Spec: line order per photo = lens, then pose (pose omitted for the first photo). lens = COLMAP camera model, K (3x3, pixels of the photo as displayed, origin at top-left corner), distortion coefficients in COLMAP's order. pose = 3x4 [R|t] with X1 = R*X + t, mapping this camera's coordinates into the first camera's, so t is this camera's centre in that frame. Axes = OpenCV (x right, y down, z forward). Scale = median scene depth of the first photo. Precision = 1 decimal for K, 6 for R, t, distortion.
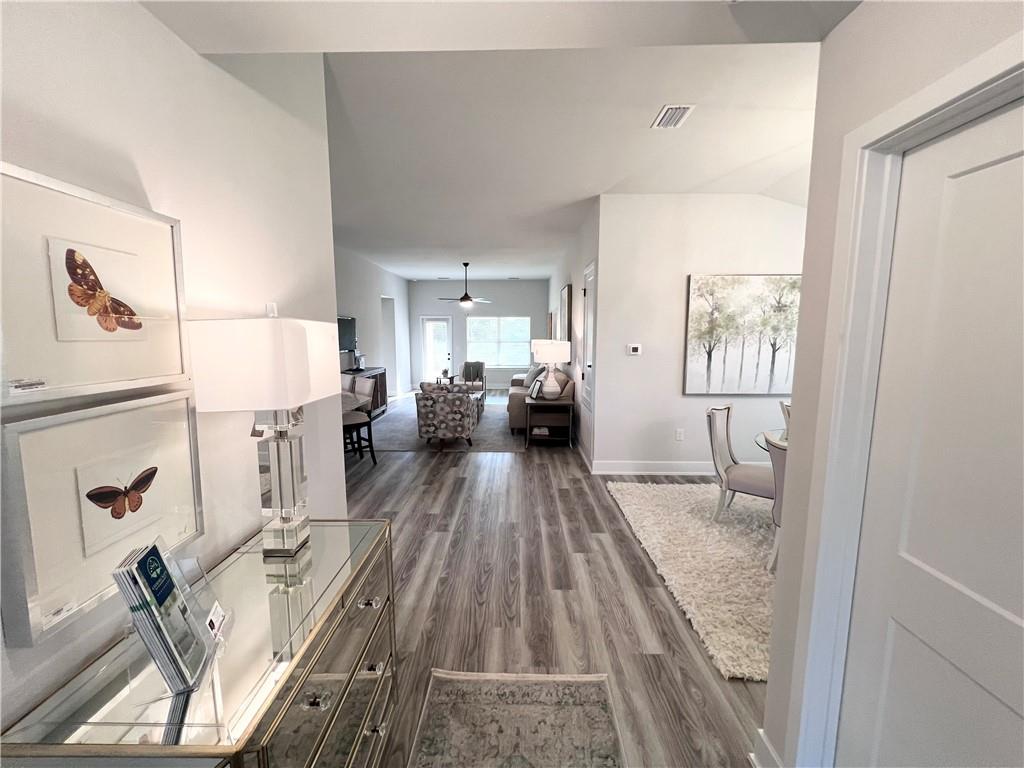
lens RADIAL K [[410.1, 0, 509.2], [0, 410.1, 378.8], [0, 0, 1]] dist [0.002595, 0.000052]
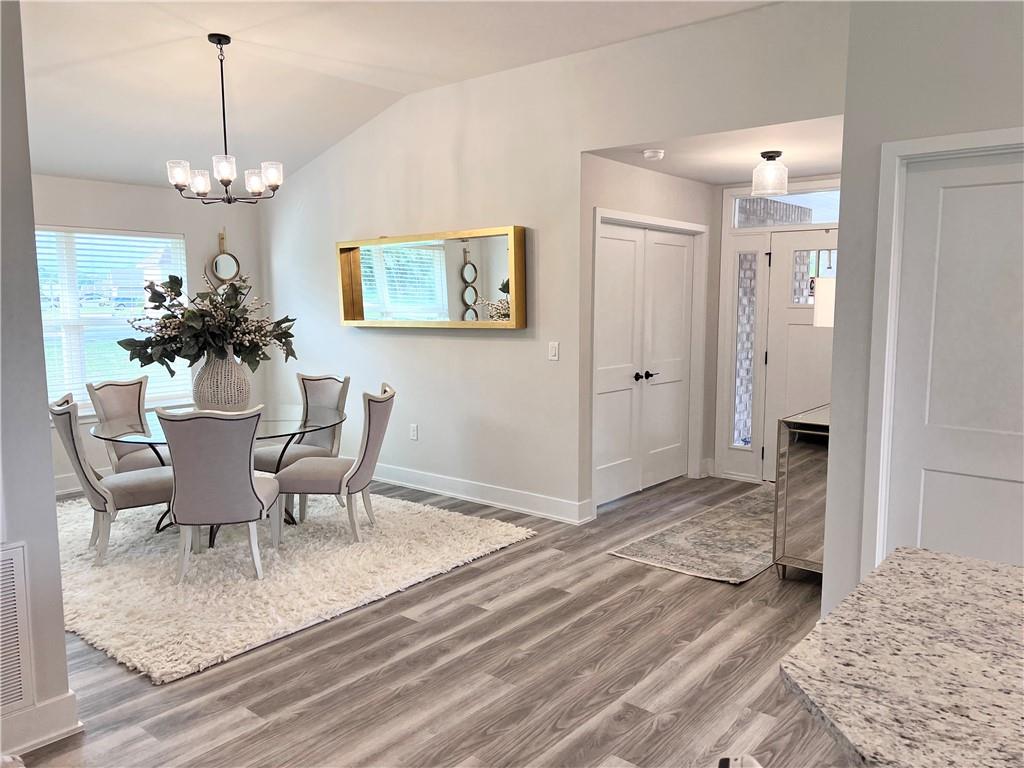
lens RADIAL K [[768.3, 0, 515.2], [0, 768.3, 384.8], [0, 0, 1]] dist [0.048604, -0.058024]
pose [[-0.783683, -0.068318, 0.617393, -0.350728], [0.073105, 0.976882, 0.200893, -0.104879], [-0.616844, 0.202571, -0.760571, 1.031179]]
